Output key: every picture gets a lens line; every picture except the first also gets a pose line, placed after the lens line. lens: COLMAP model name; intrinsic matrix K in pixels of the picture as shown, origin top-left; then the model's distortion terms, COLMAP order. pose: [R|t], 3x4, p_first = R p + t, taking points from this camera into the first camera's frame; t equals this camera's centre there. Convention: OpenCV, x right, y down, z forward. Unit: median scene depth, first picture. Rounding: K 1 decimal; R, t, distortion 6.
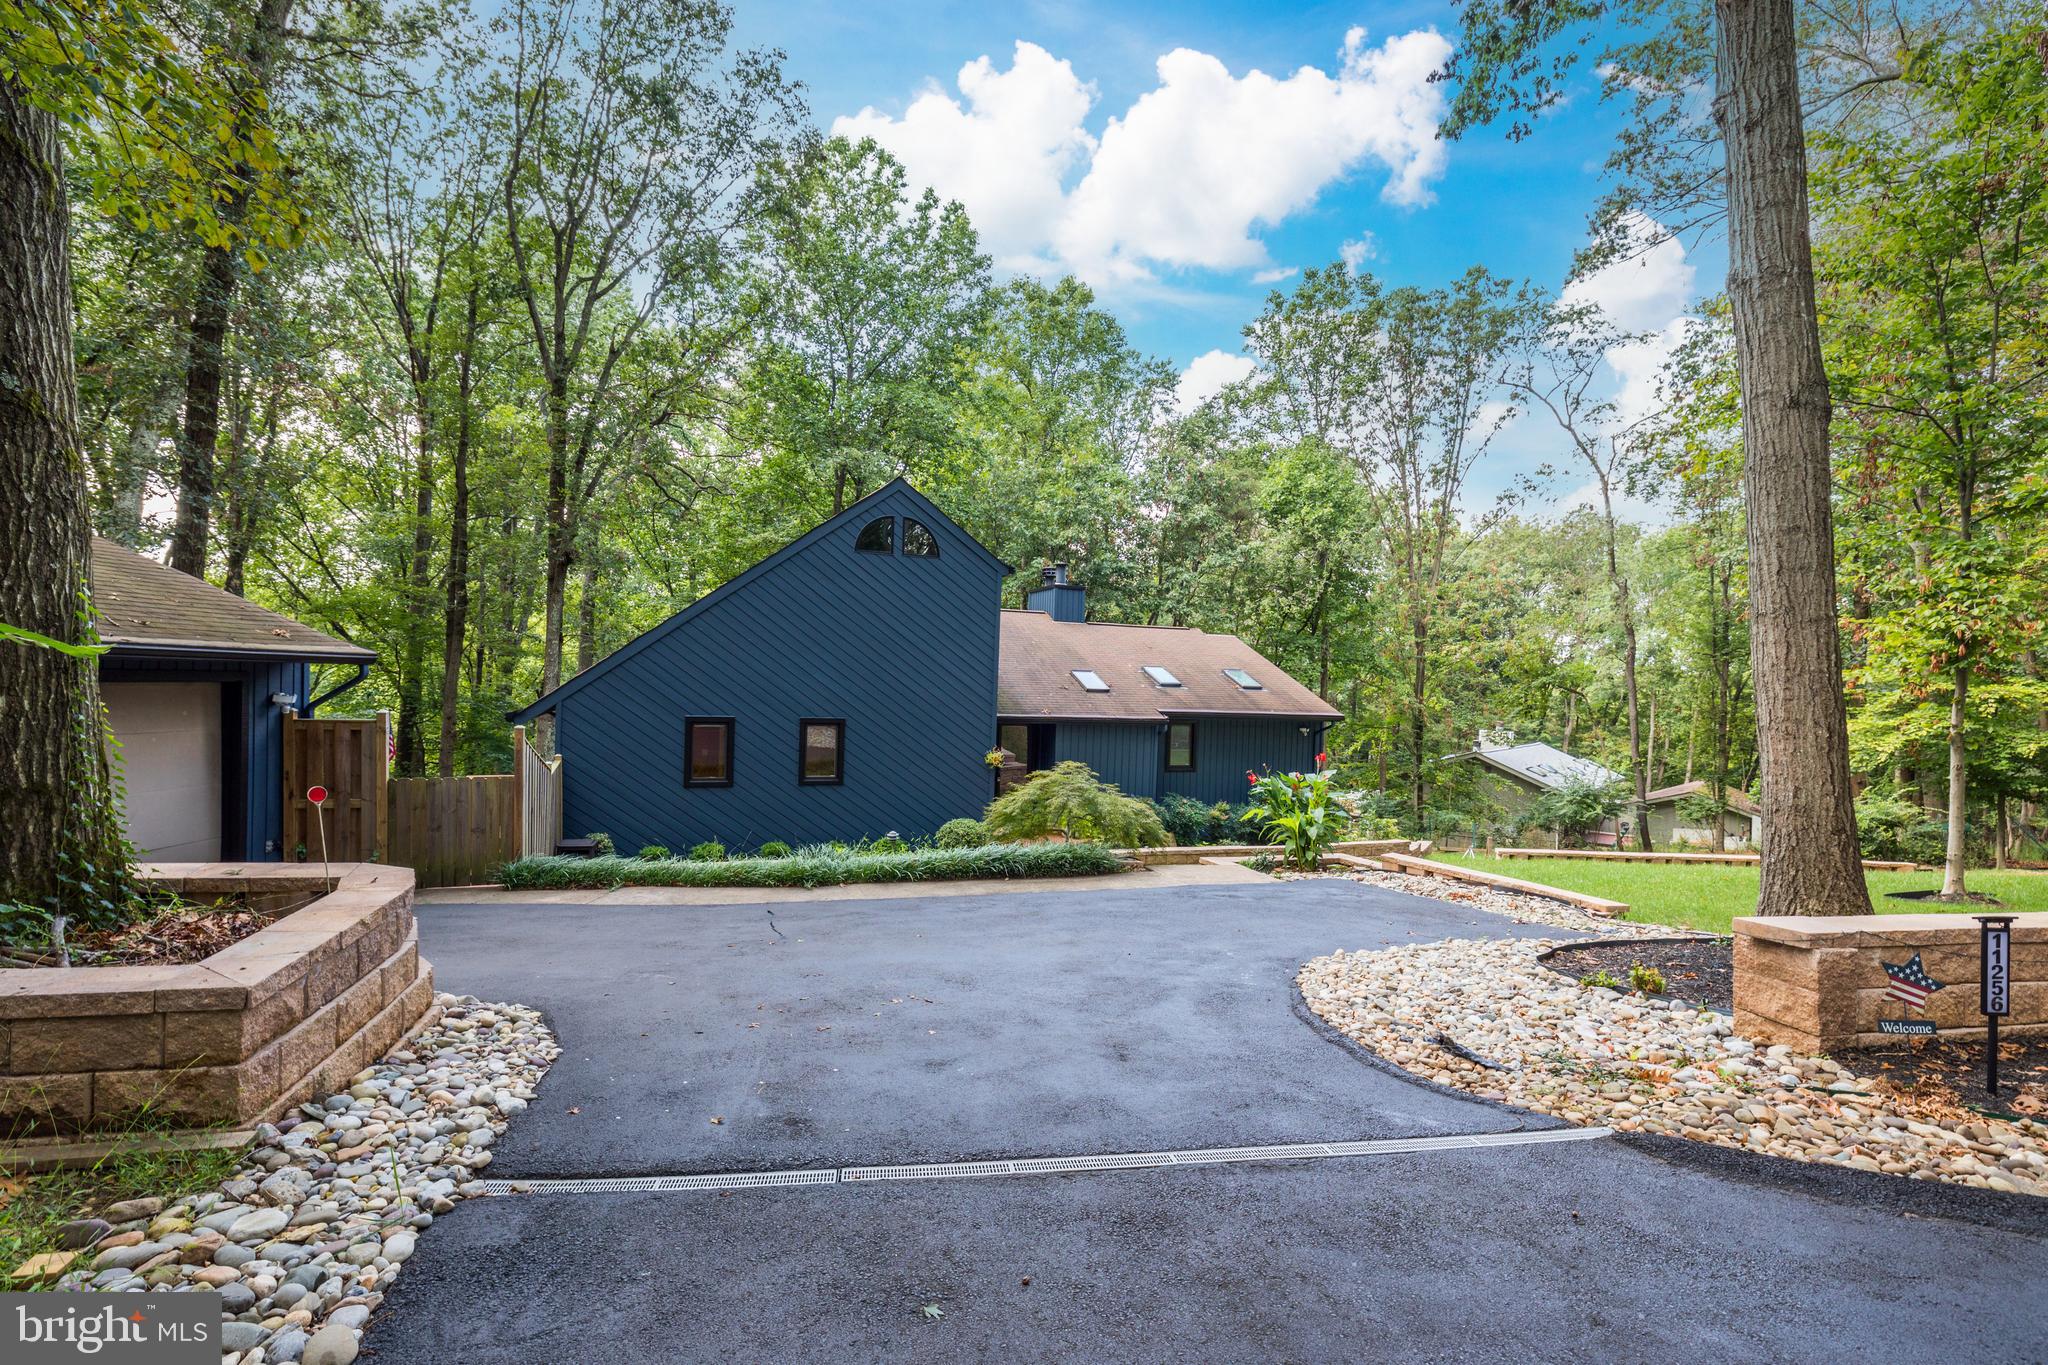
lens RADIAL K [[888.9, 0, 1021.4], [0, 888.9, 674.1], [0, 0, 1]] dist [-0.046994, 0.017151]
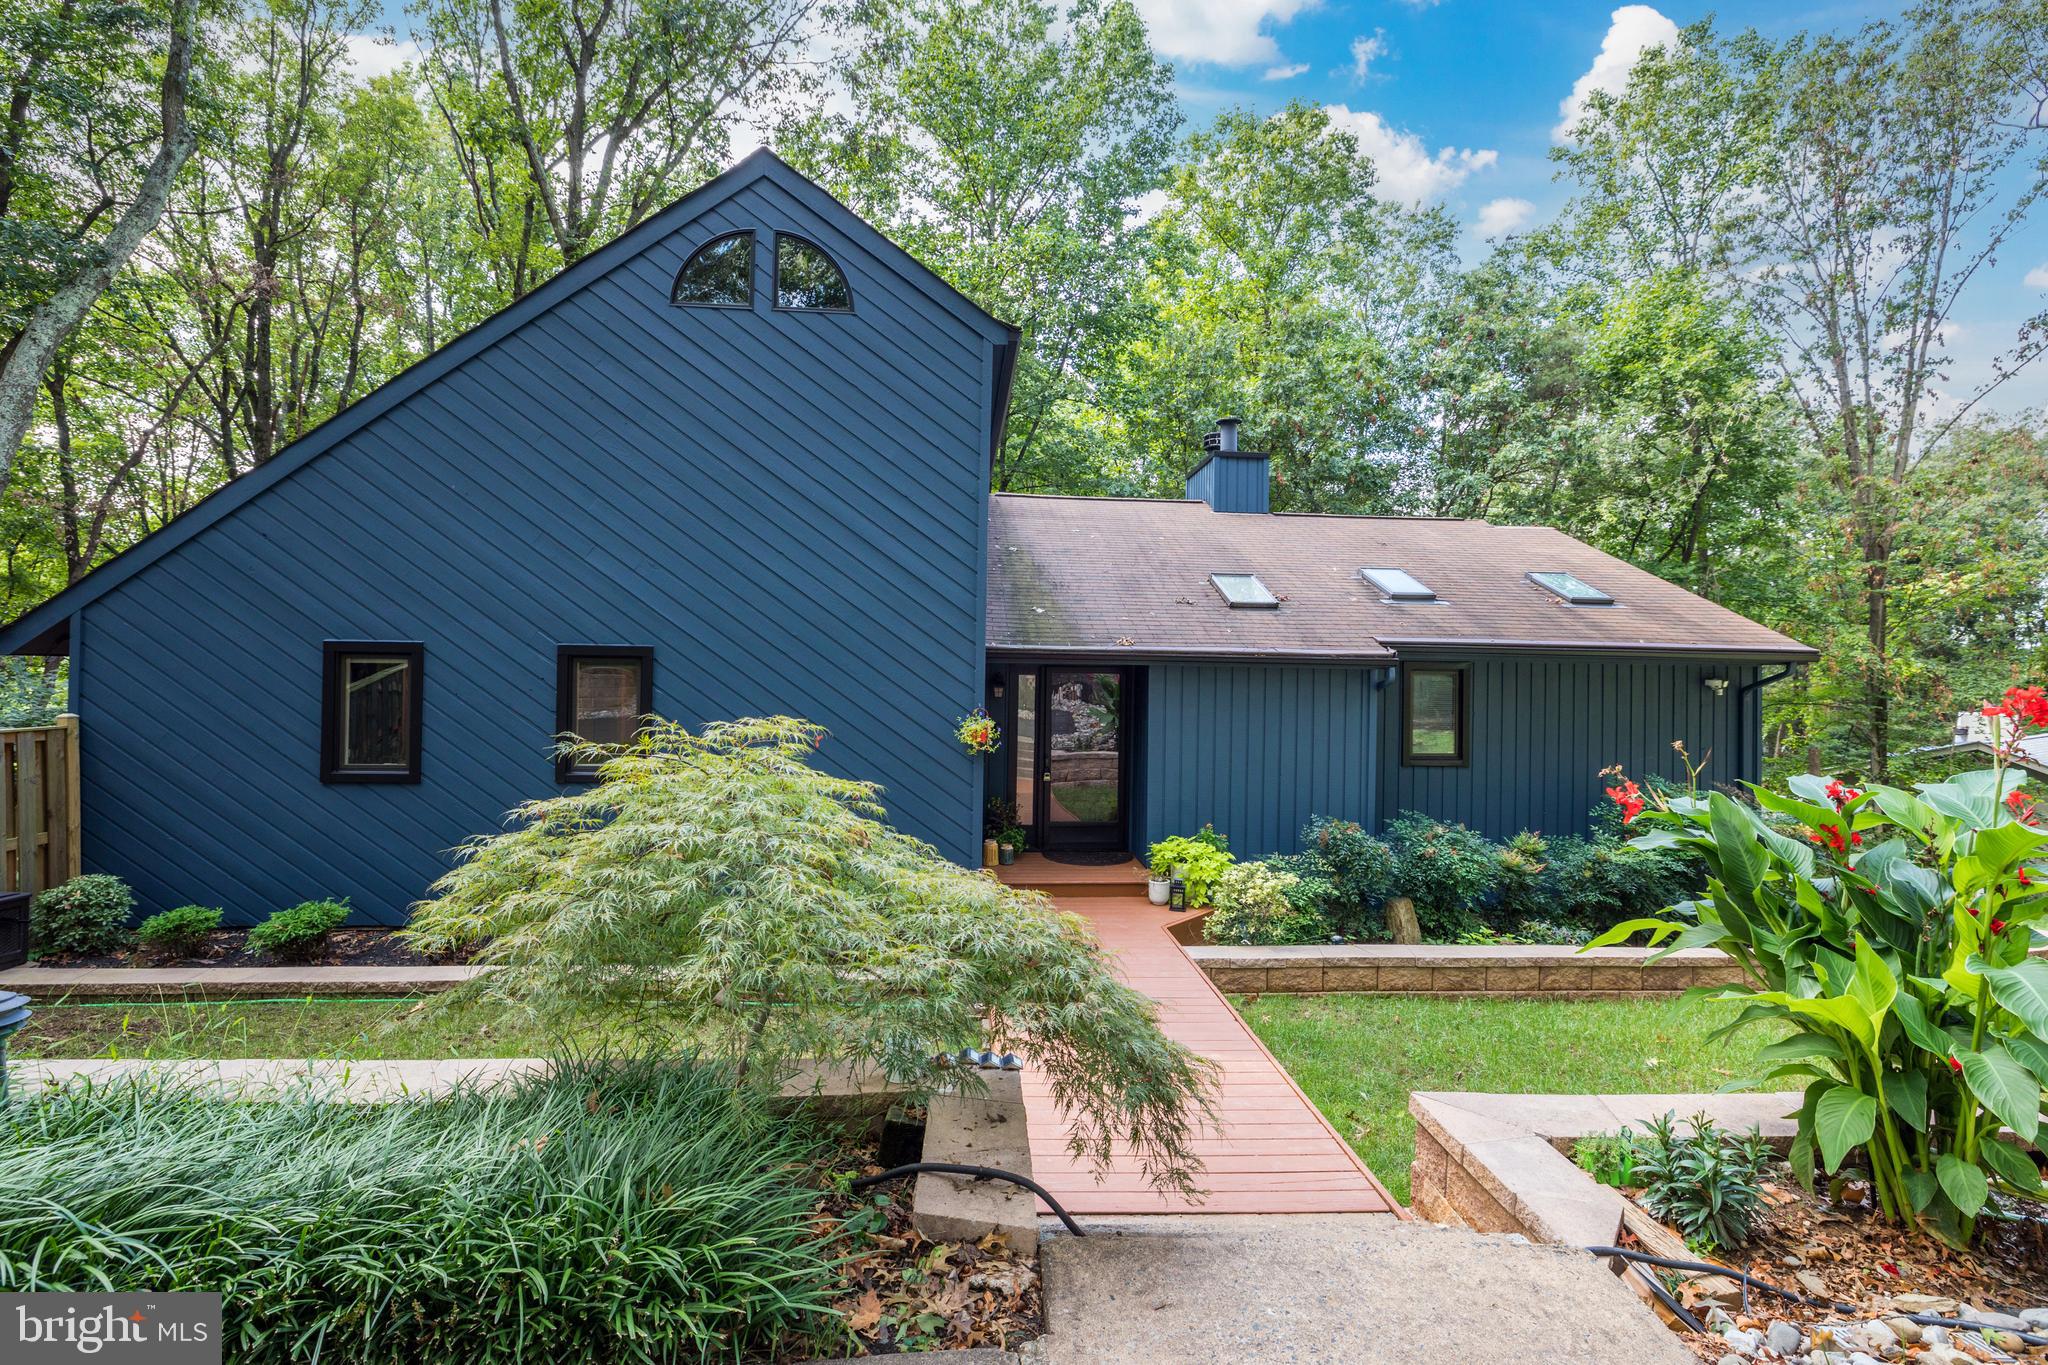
lens RADIAL K [[907.5, 0, 1035.3], [0, 907.5, 645.1], [0, 0, 1]] dist [-0.012759, 0.000361]
pose [[0.959052, -0.022069, -0.282370, 0.104500], [0.016804, 0.999637, -0.021054, 0.046632], [0.282732, 0.015447, 0.959074, 0.429277]]
